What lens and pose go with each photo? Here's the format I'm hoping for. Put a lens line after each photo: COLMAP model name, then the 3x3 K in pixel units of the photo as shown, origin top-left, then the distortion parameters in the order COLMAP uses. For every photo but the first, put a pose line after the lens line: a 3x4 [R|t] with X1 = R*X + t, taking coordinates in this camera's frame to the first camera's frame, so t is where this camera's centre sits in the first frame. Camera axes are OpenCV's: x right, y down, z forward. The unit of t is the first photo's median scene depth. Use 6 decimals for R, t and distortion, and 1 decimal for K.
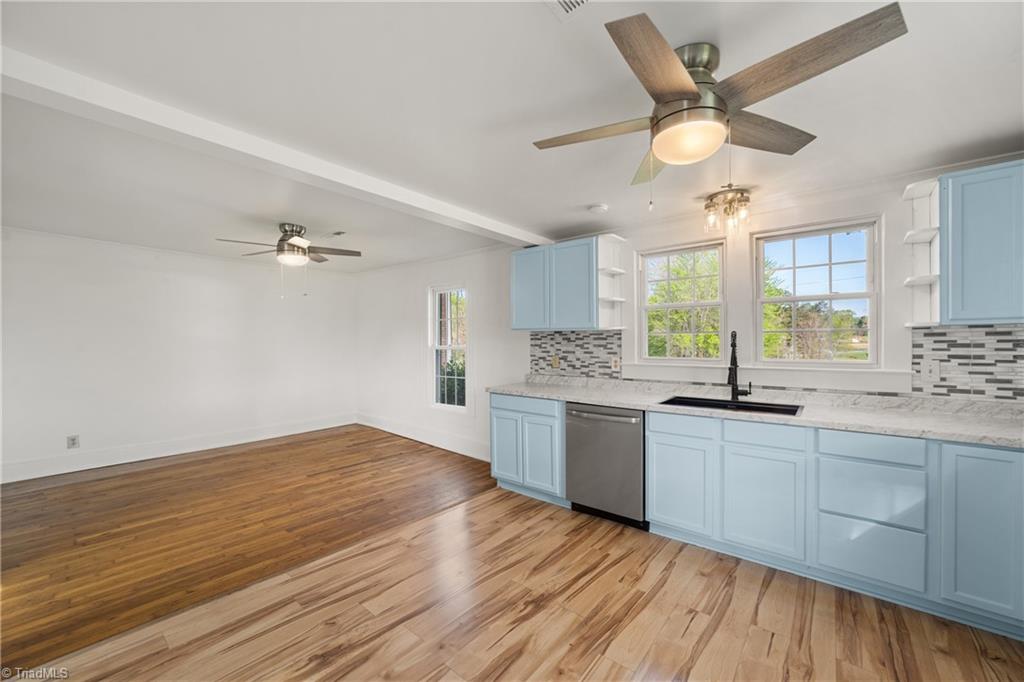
lens RADIAL K [[396.7, 0, 521.0], [0, 396.7, 343.8], [0, 0, 1]] dist [-0.004264, 0.000100]
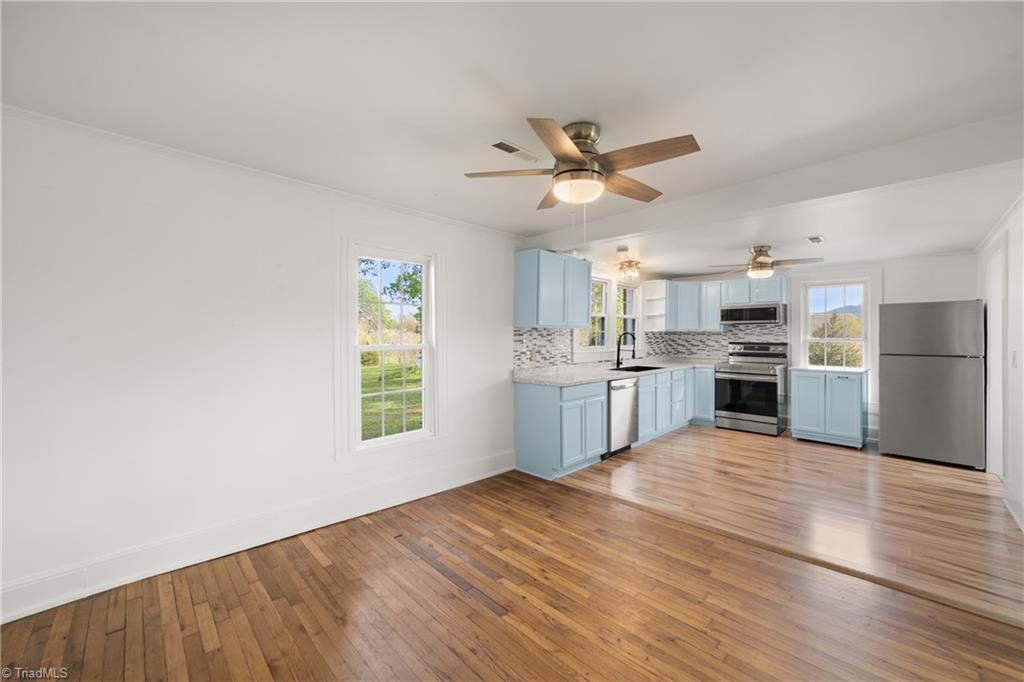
lens RADIAL K [[396.7, 0, 521.0], [0, 396.7, 338.0], [0, 0, 1]] dist [-0.004264, 0.000100]
pose [[0.097158, 0.004003, 0.995261, -1.042237], [0.012458, 0.999909, -0.005238, 0.002357], [-0.995191, 0.012908, 0.097099, 0.950425]]
